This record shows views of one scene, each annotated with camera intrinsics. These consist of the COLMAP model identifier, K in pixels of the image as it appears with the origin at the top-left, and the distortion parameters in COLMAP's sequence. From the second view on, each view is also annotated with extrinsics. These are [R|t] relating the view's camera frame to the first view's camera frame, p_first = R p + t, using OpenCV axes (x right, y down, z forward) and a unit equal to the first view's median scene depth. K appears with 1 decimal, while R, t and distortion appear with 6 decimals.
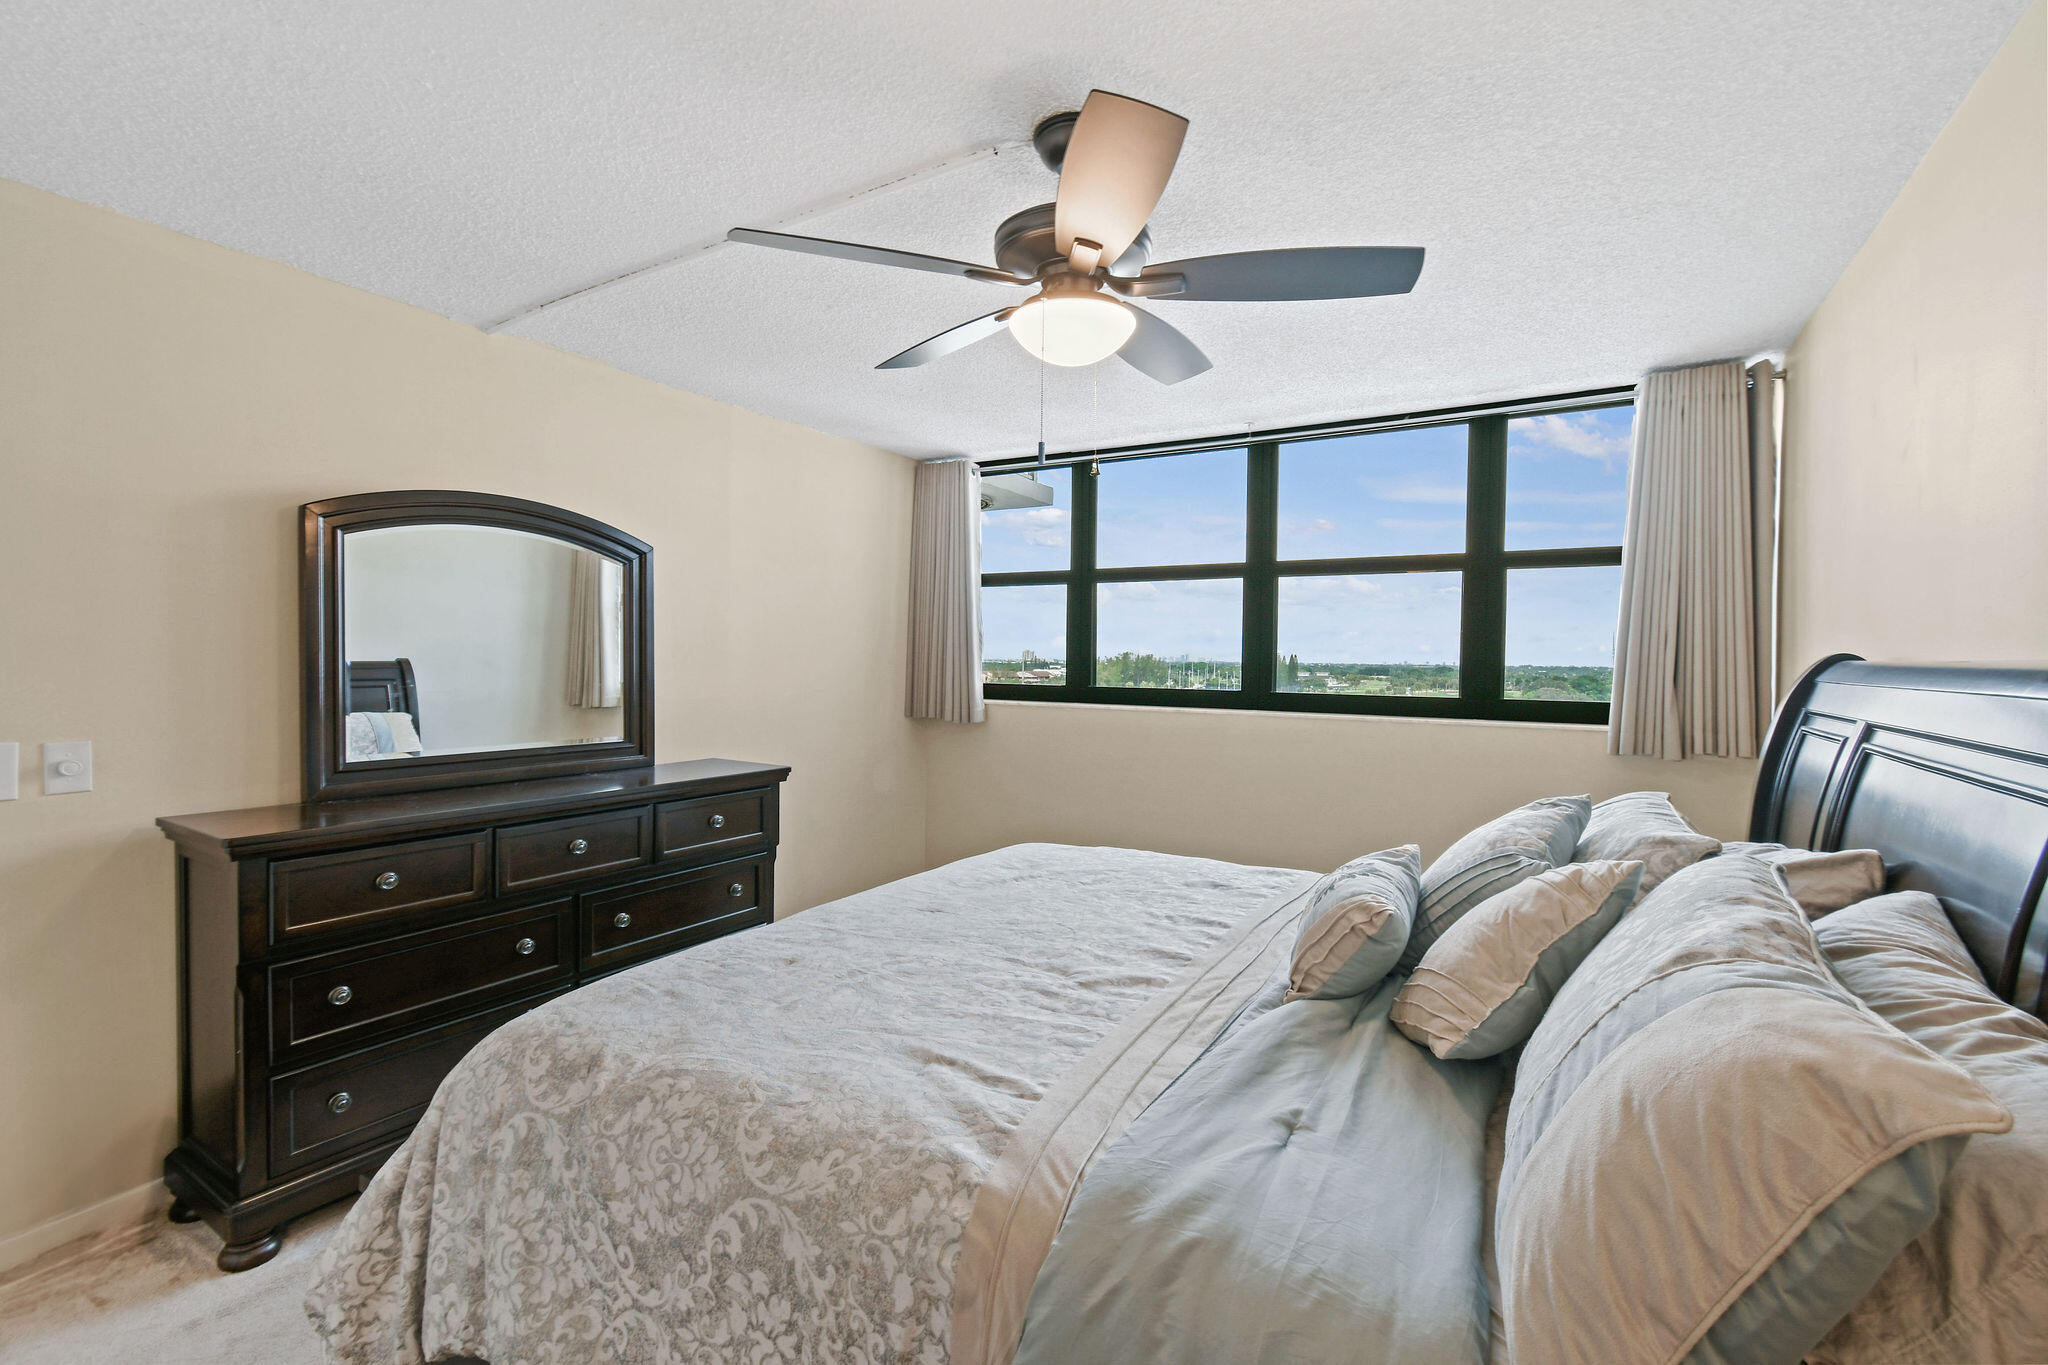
lens RADIAL K [[914.2, 0, 1028.9], [0, 914.2, 674.6], [0, 0, 1]] dist [0.005868, -0.003948]
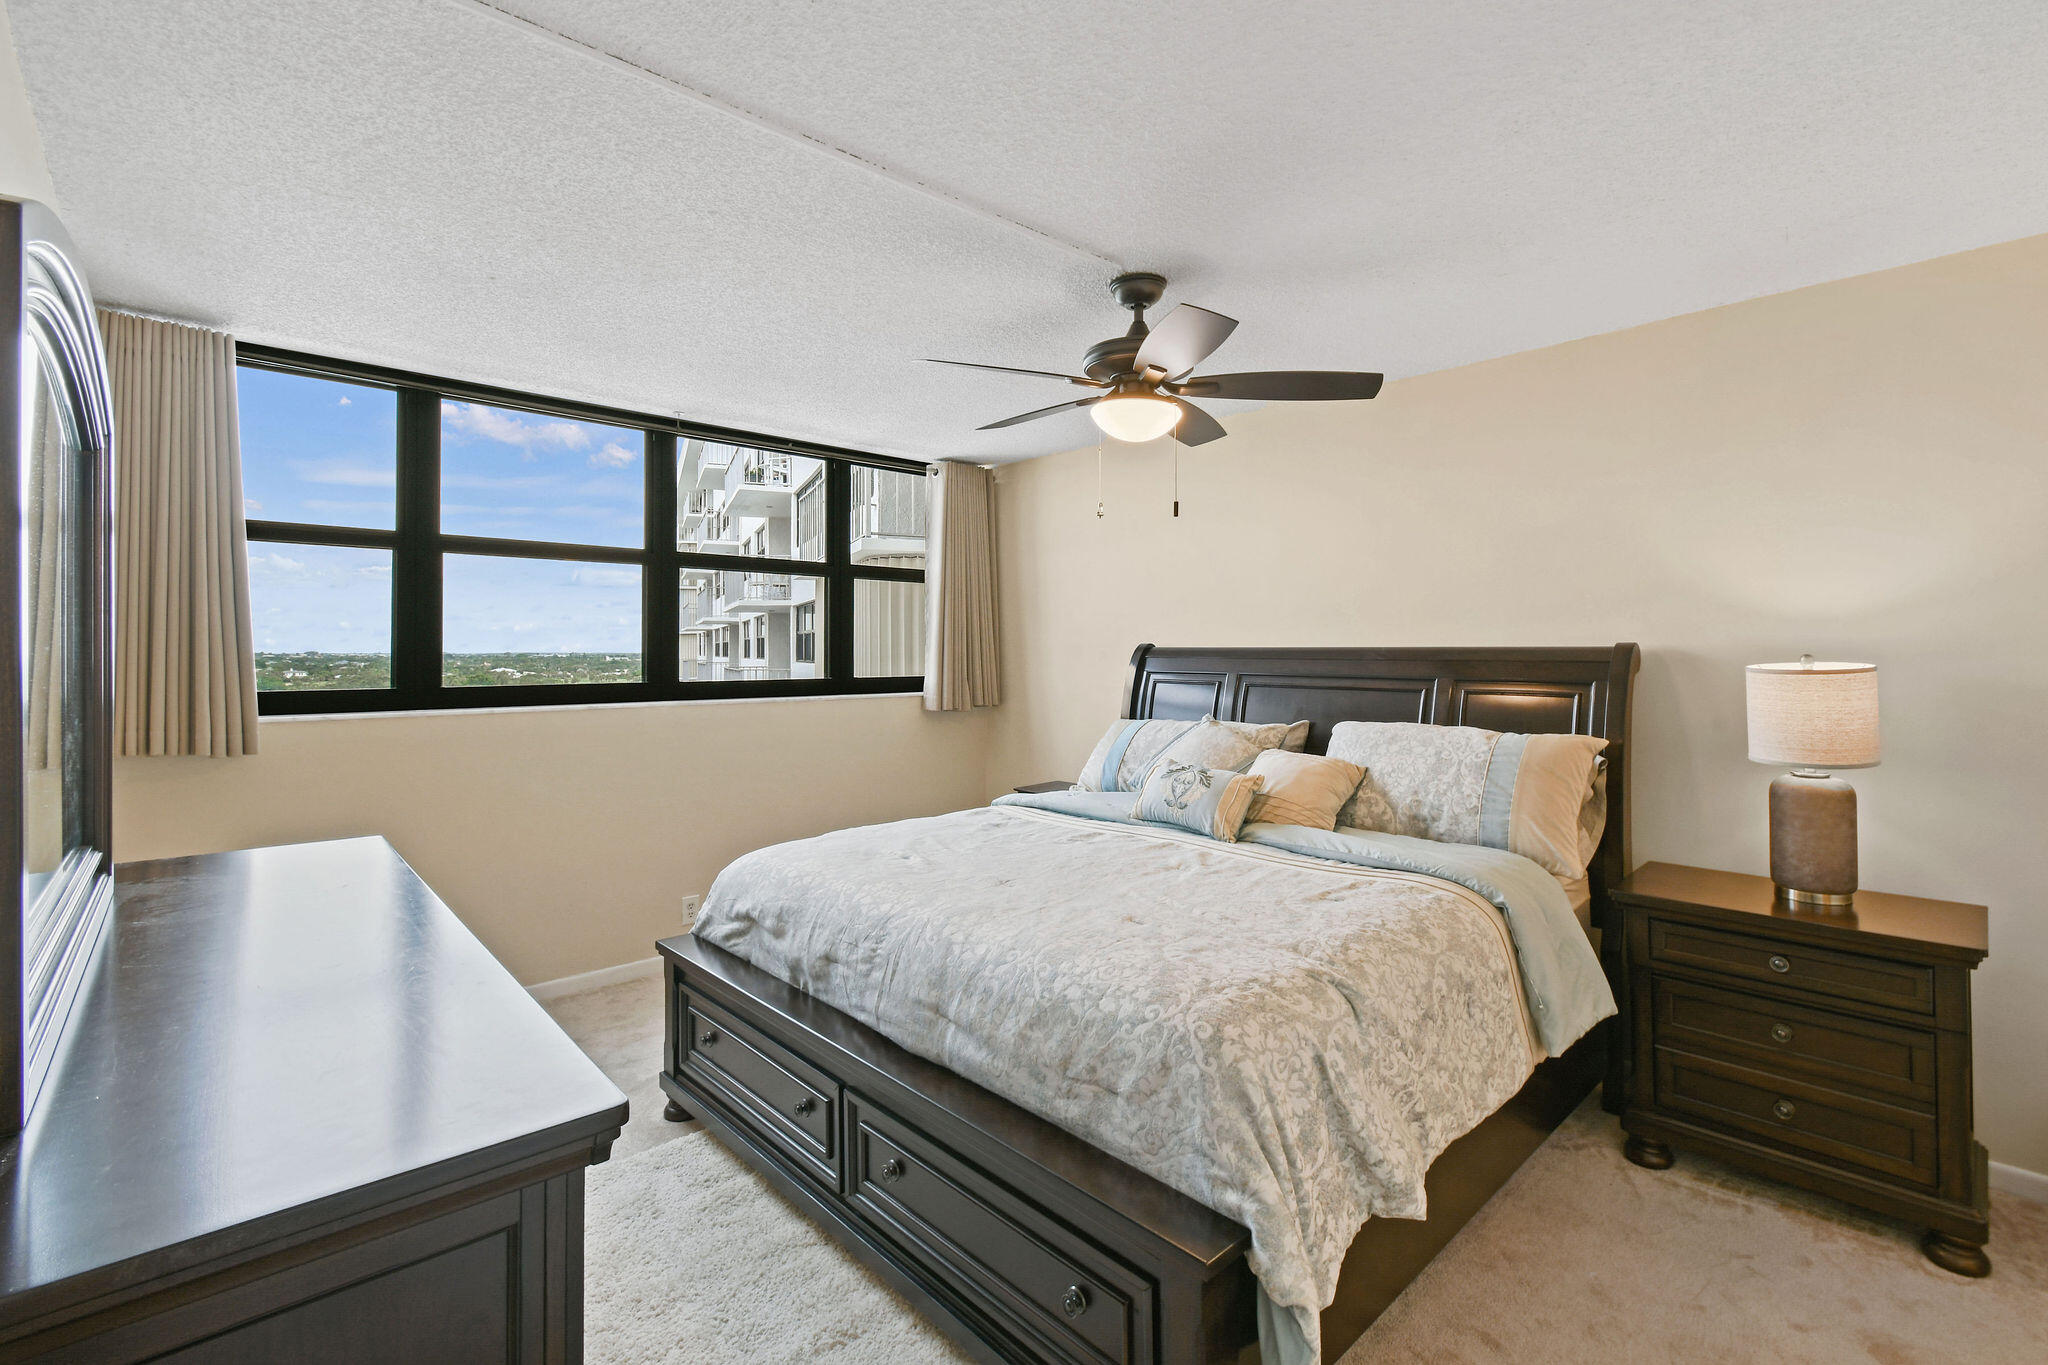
lens RADIAL K [[914.2, 0, 1040.0], [0, 914.2, 648.7], [0, 0, 1]] dist [0.005868, -0.003948]
pose [[0.271023, -0.010102, 0.962520, -0.525000], [0.021194, 0.999765, 0.004525, -0.011821], [-0.962339, 0.019173, 0.271174, 0.298598]]
